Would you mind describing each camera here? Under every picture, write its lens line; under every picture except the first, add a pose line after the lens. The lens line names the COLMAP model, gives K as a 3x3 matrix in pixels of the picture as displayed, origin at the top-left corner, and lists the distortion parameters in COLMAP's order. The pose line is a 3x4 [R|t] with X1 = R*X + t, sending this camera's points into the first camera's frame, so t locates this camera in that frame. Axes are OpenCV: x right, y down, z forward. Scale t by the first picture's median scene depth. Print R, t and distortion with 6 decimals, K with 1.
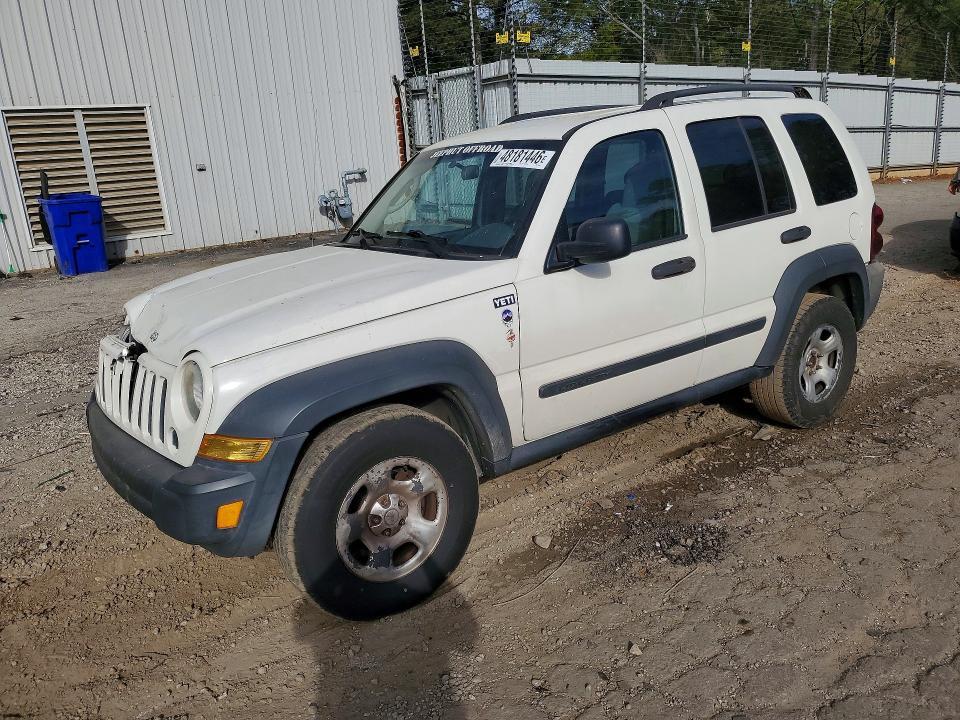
lens RADIAL K [[766.7, 0, 480.7], [0, 766.7, 360.0], [0, 0, 1]] dist [0.018111, 0.002371]
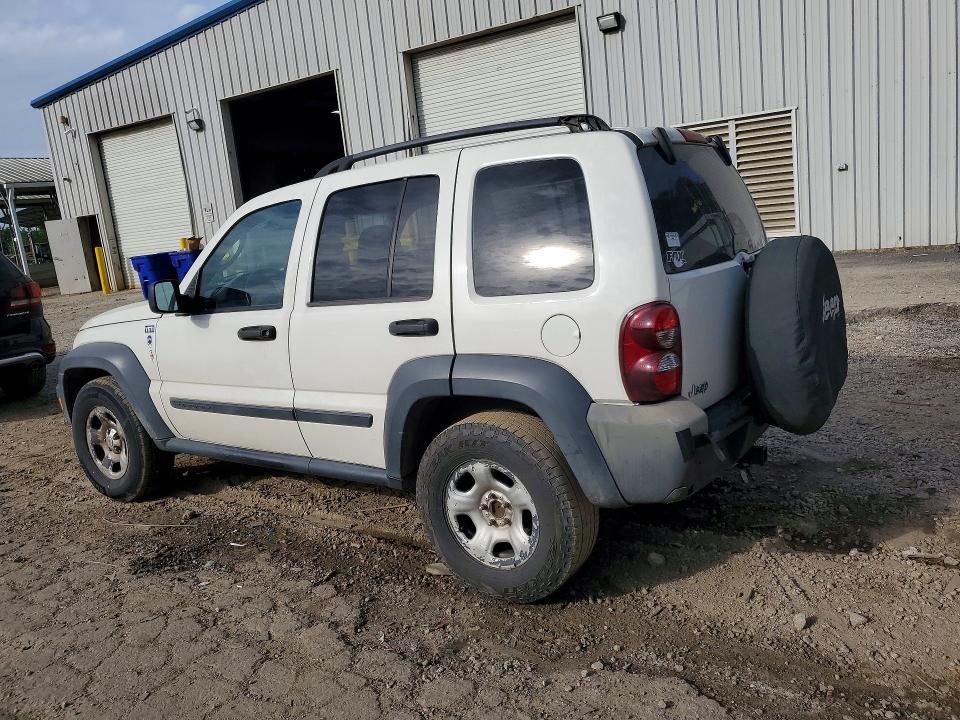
lens RADIAL K [[766.7, 0, 478.8], [0, 766.7, 359.3], [0, 0, 1]] dist [0.018111, 0.002371]
pose [[0.328492, 0.214663, -0.919789, 1.159774], [-0.179747, 0.970241, 0.162244, -0.271186], [0.927245, 0.112034, 0.357302, 0.789747]]
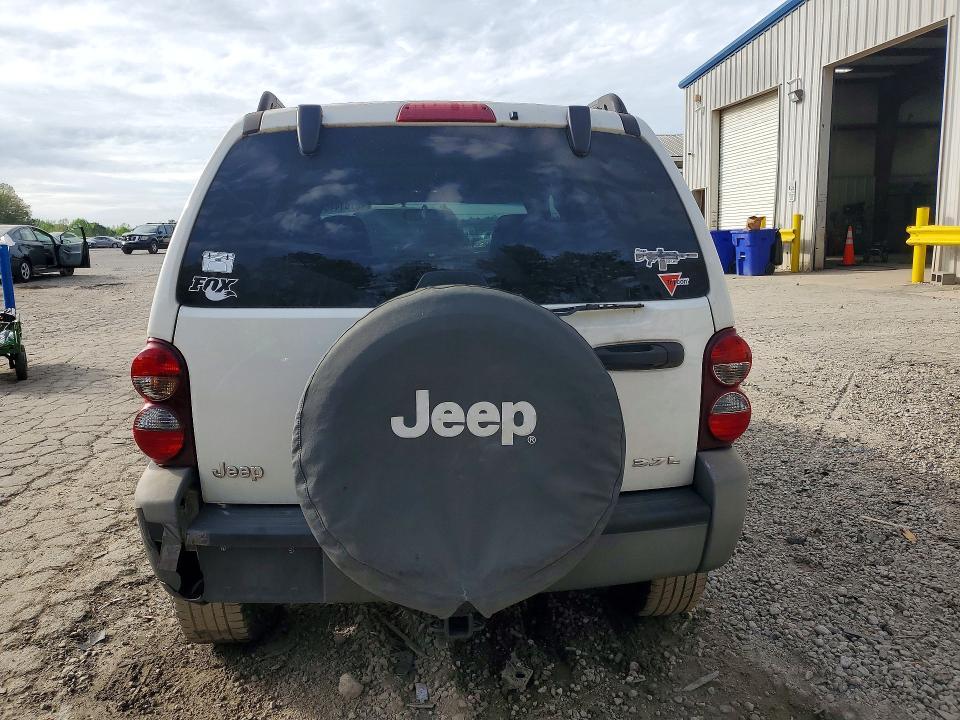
lens RADIAL K [[766.7, 0, 476.3], [0, 766.7, 356.1], [0, 0, 1]] dist [0.018111, 0.002371]
pose [[-0.546414, 0.214697, -0.809529, 0.891564], [-0.165372, 0.919895, 0.355590, -0.449808], [0.821026, 0.328173, -0.467139, 1.594649]]
